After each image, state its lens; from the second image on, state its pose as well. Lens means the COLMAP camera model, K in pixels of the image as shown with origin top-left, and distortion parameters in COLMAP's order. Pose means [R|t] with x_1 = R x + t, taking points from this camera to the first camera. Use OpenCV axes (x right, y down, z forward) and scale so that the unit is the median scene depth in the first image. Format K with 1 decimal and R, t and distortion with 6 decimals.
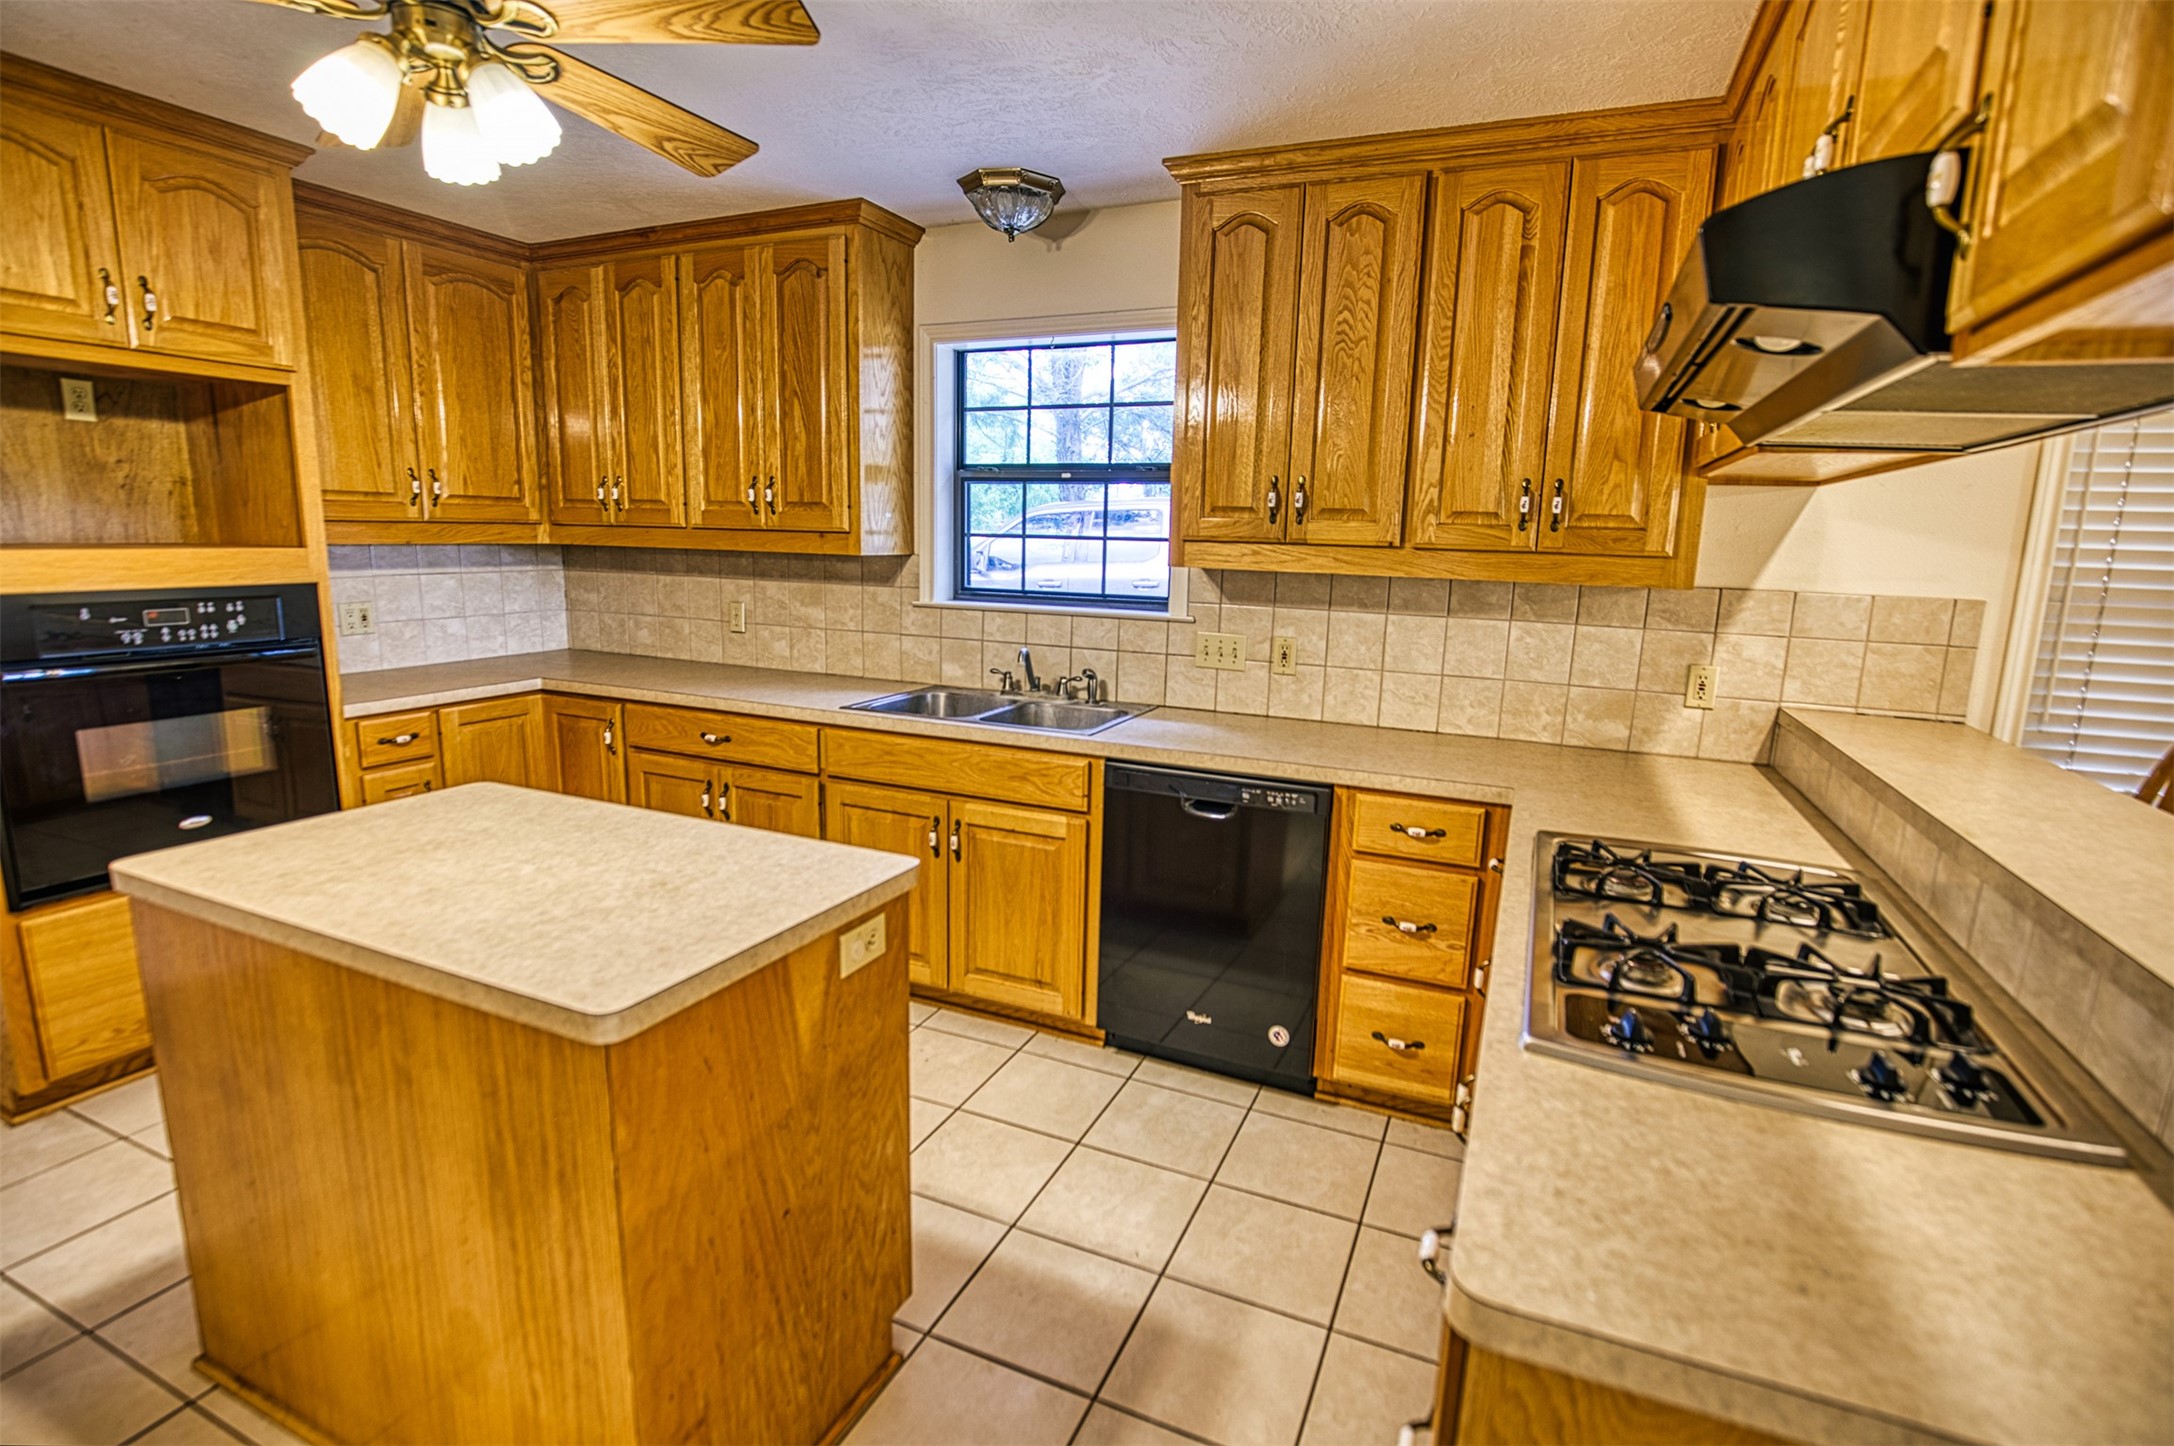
lens RADIAL K [[1028.8, 0, 1086.6], [0, 1028.8, 729.8], [0, 0, 1]] dist [-0.022619, 0.003758]
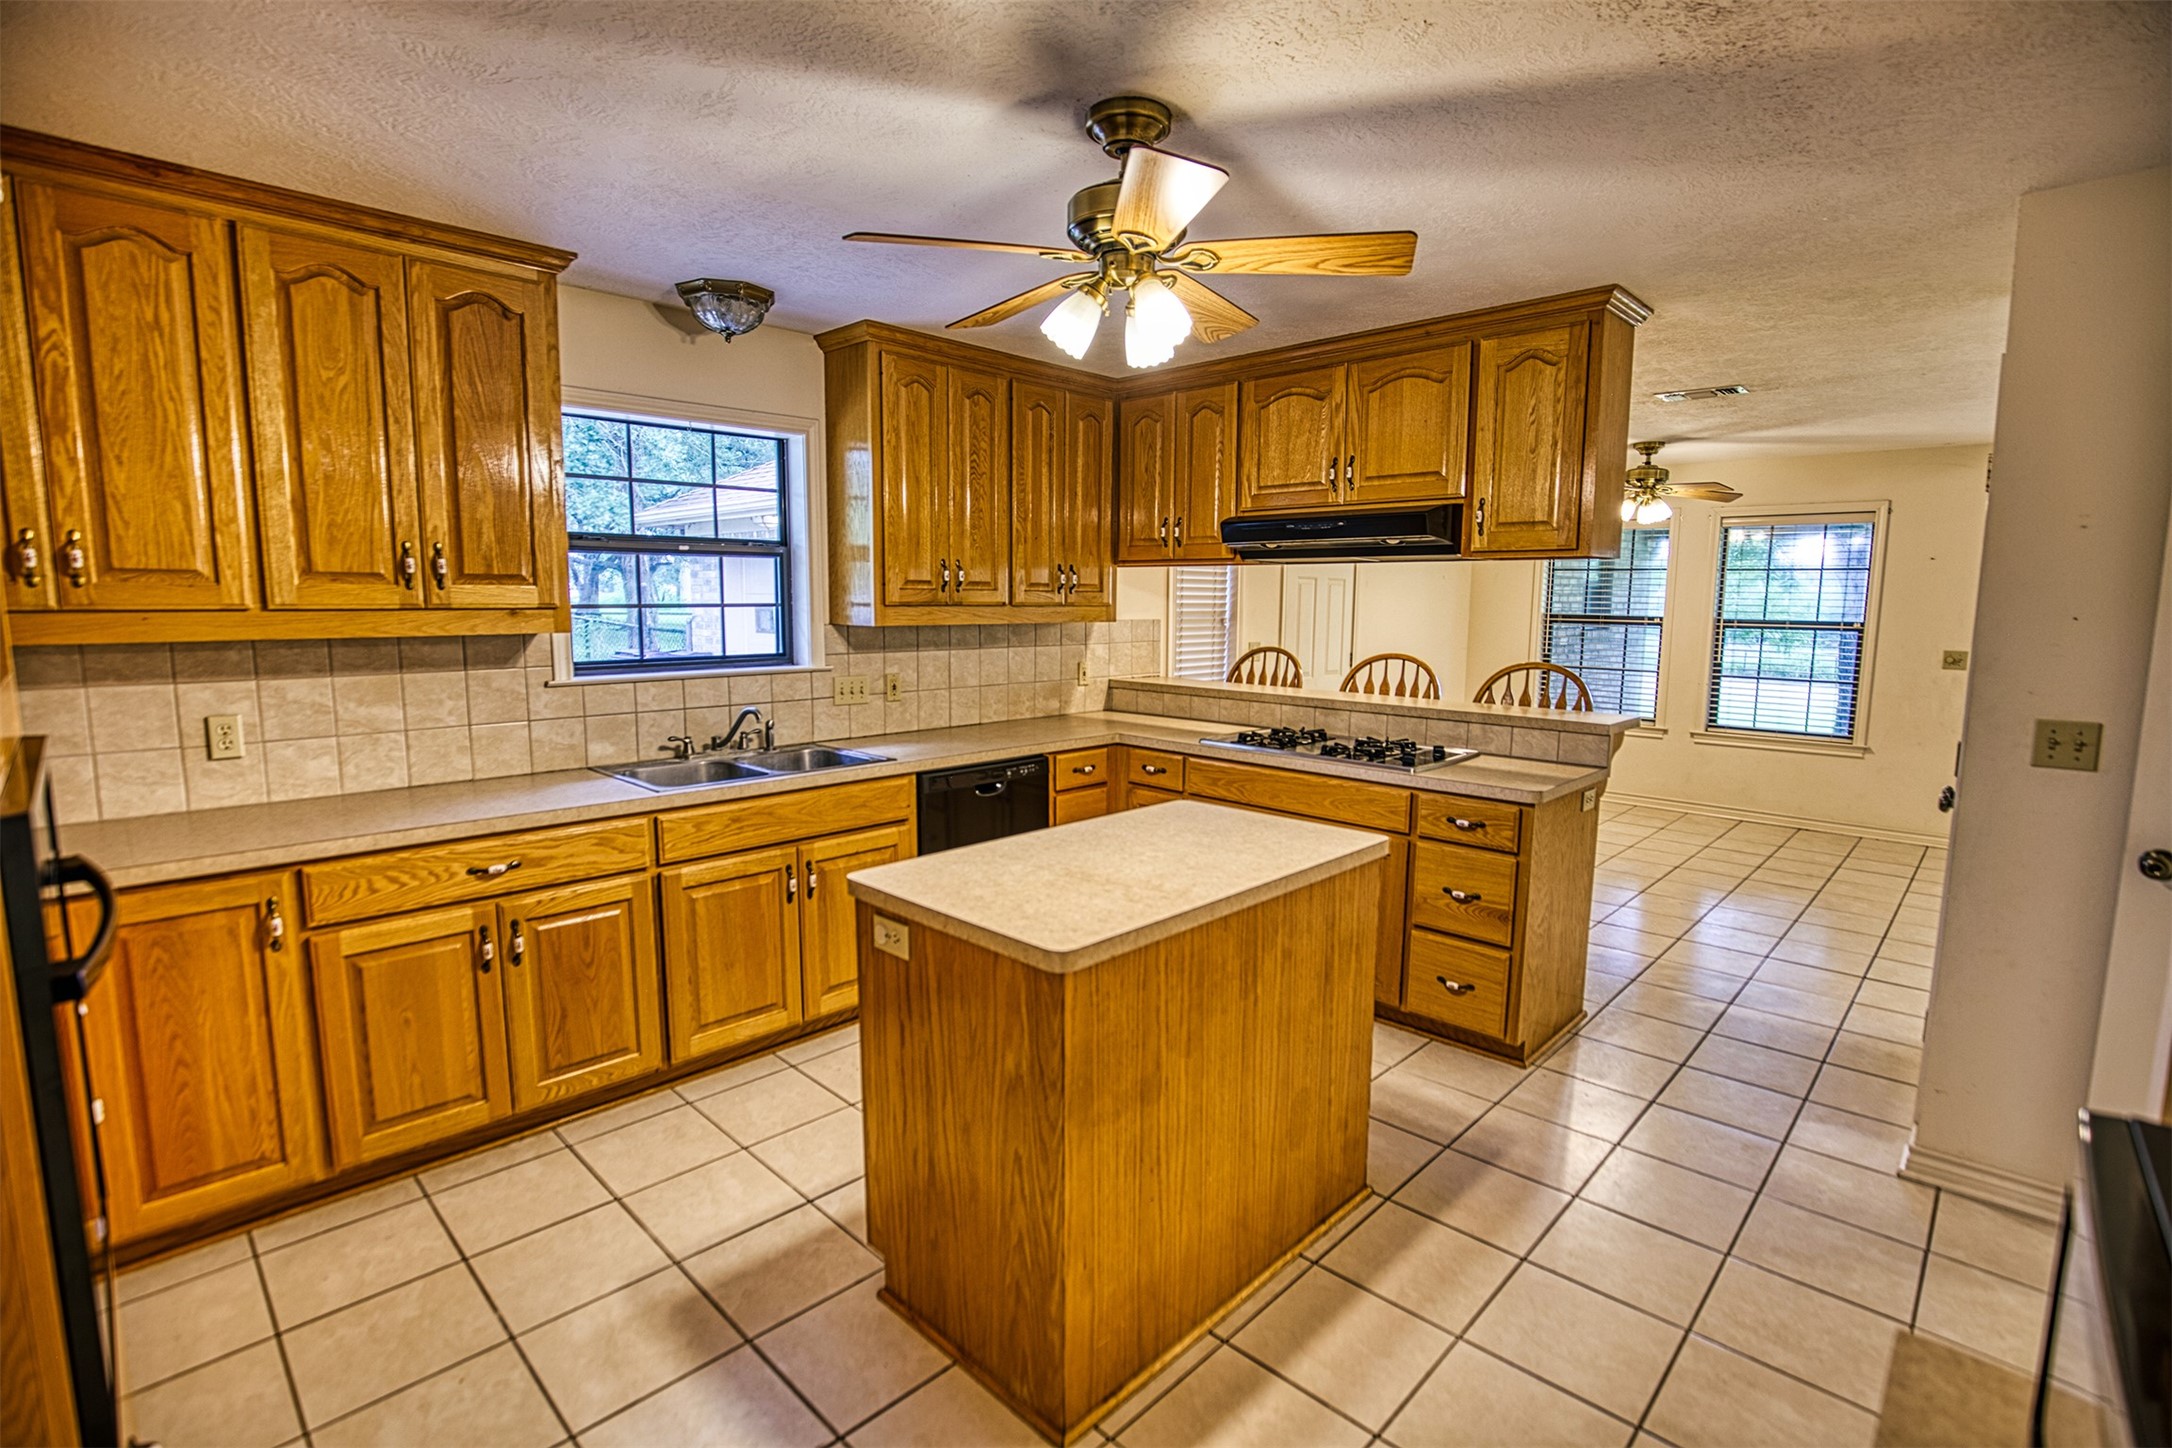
lens RADIAL K [[1027.9, 0, 1091.2], [0, 1027.9, 726.9], [0, 0, 1]] dist [-0.022619, 0.003758]
pose [[0.338021, -0.142565, 0.930278, -0.943848], [0.179349, 0.980104, 0.085033, -0.085957], [-0.923892, 0.138102, 0.356865, 0.276744]]
